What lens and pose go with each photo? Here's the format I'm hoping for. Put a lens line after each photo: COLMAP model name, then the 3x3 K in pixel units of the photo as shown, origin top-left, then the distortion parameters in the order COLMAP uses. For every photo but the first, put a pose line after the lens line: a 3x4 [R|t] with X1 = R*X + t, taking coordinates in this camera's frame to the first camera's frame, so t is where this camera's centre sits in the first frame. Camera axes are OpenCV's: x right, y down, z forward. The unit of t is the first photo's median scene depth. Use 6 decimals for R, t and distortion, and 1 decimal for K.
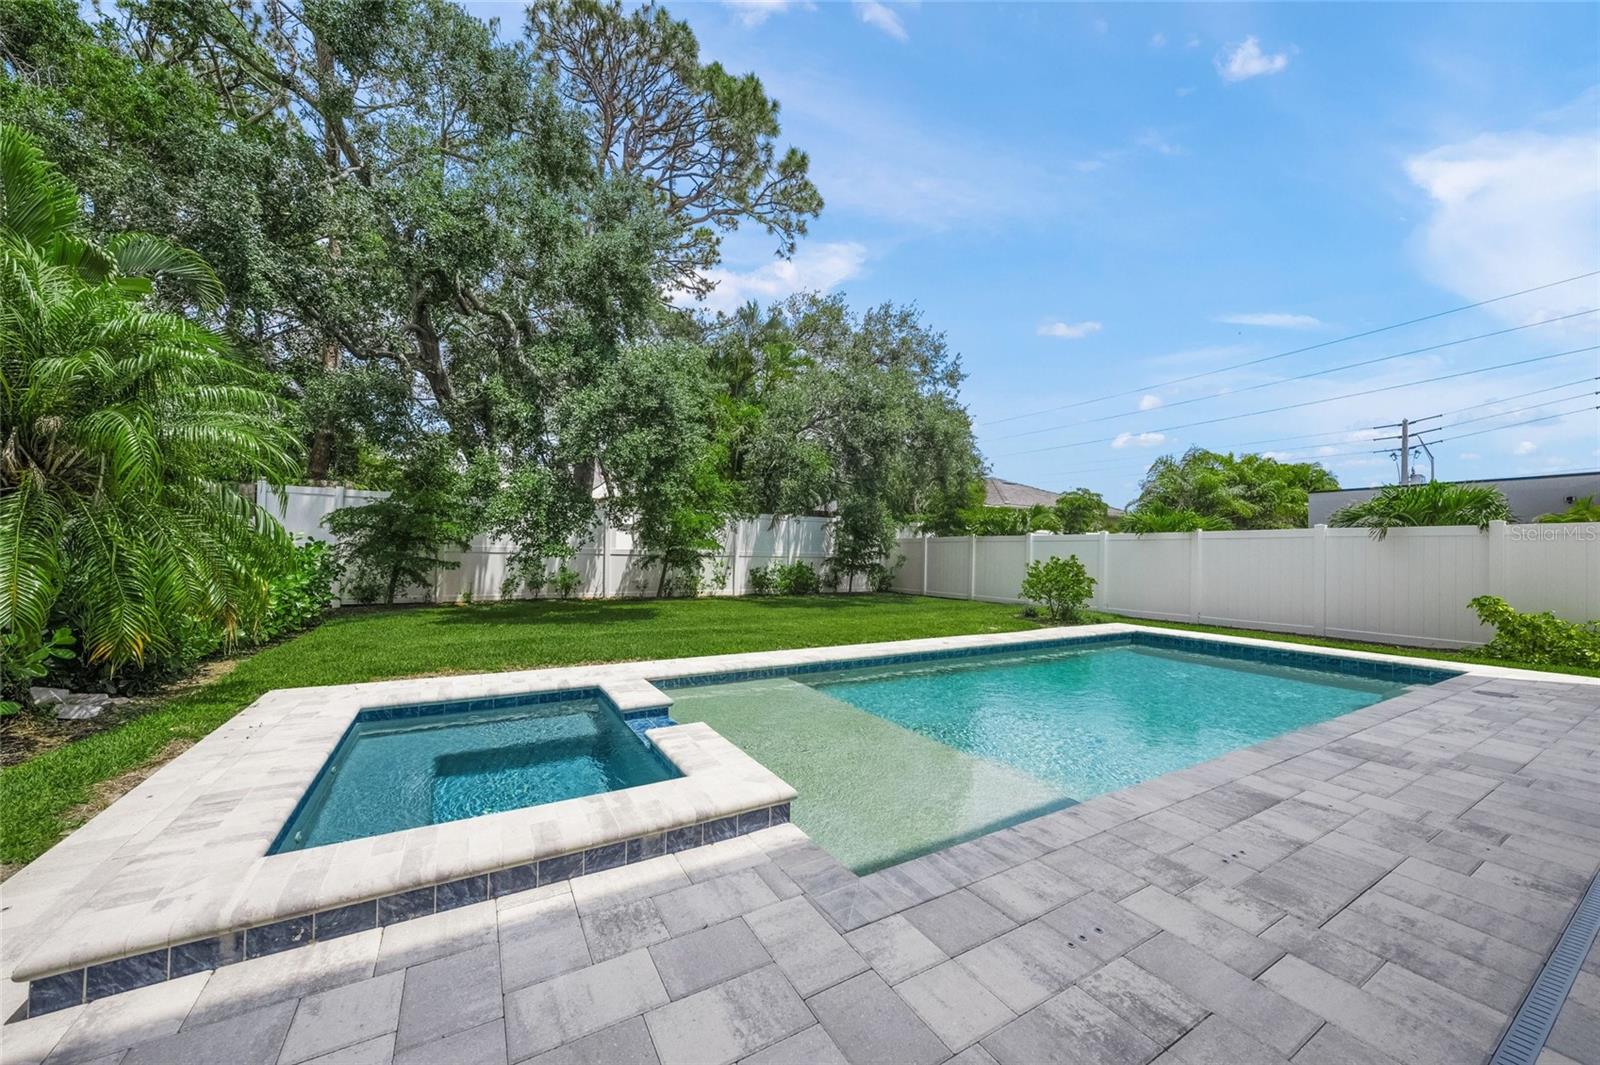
lens RADIAL K [[554.6, 0, 799.4], [0, 554.6, 544.6], [0, 0, 1]] dist [-0.001681, 0.000045]
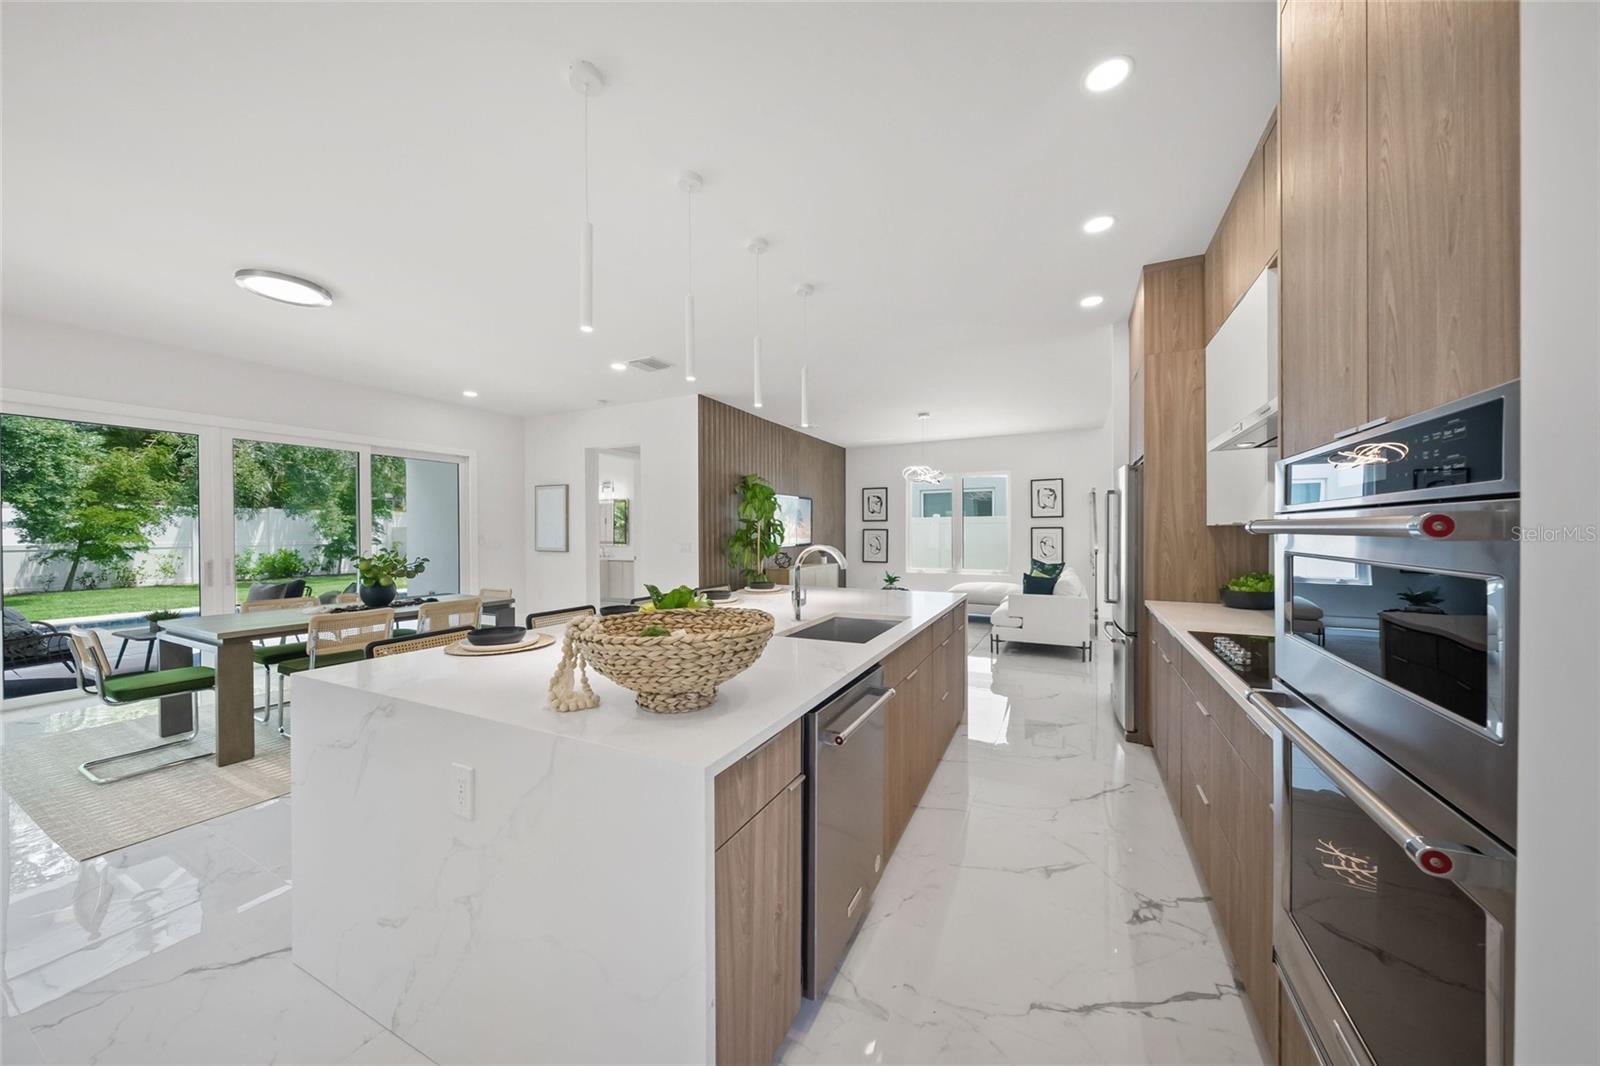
lens RADIAL K [[554.6, 0, 801.8], [0, 554.6, 527.8], [0, 0, 1]] dist [-0.001681, 0.000045]
pose [[0.822445, -0.002884, 0.568837, 0.285166], [-0.000996, 0.999978, 0.006510, -0.027792], [-0.568844, -0.005921, 0.822424, -0.635628]]
